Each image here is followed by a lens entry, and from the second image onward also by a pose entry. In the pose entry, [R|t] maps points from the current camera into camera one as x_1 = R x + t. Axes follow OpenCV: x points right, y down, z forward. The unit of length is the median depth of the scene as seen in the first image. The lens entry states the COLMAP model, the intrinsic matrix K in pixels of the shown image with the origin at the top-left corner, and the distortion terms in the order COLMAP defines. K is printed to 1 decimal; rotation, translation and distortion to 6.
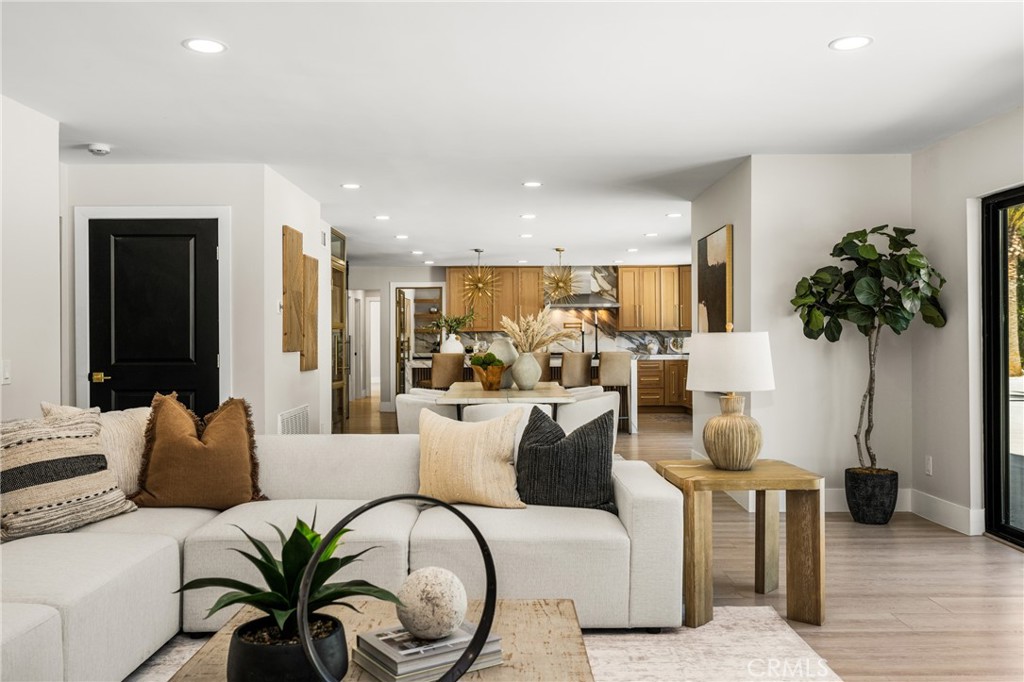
lens RADIAL K [[813.2, 0, 511.7], [0, 813.2, 341.7], [0, 0, 1]] dist [0.002436, 0.000061]
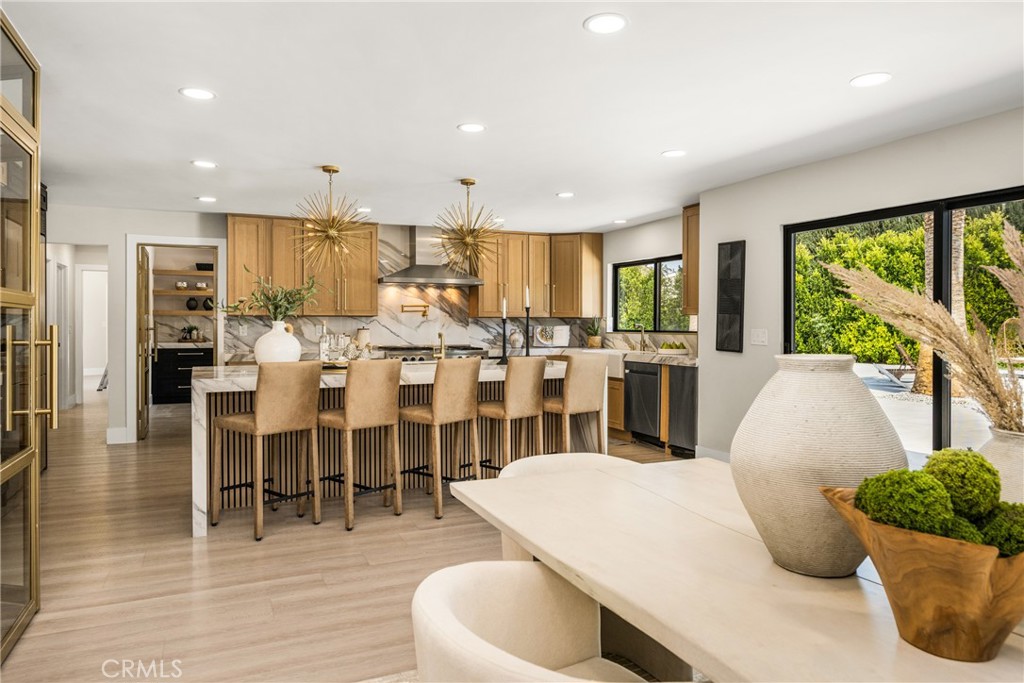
lens RADIAL K [[668.6, 0, 505.3], [0, 668.6, 324.2], [0, 0, 1]] dist [0.001210, -0.000896]
pose [[0.918894, 0.007048, 0.394441, -0.085865], [-0.007461, 0.999972, -0.000486, -0.006367], [-0.394434, -0.002496, 0.918921, 0.420764]]
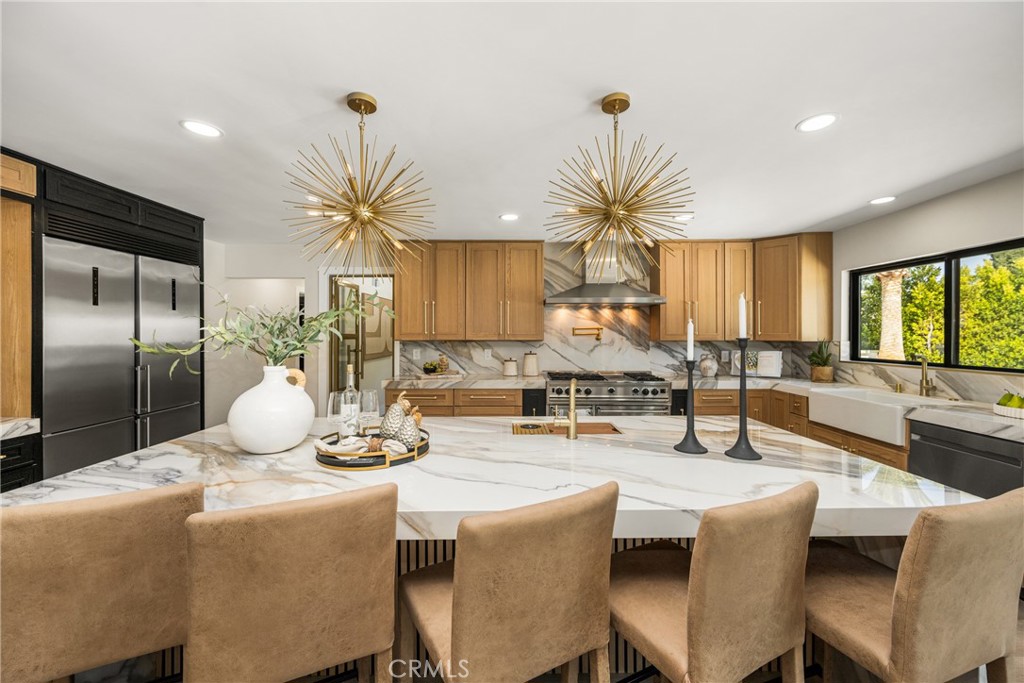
lens RADIAL K [[419.7, 0, 510.8], [0, 419.7, 335.6], [0, 0, 1]] dist [0.009956, 0.000040]
pose [[0.999953, 0.005548, -0.007949, 0.015775], [-0.005528, 0.999982, 0.002531, -0.017226], [0.007963, -0.002487, 0.999965, 0.655365]]
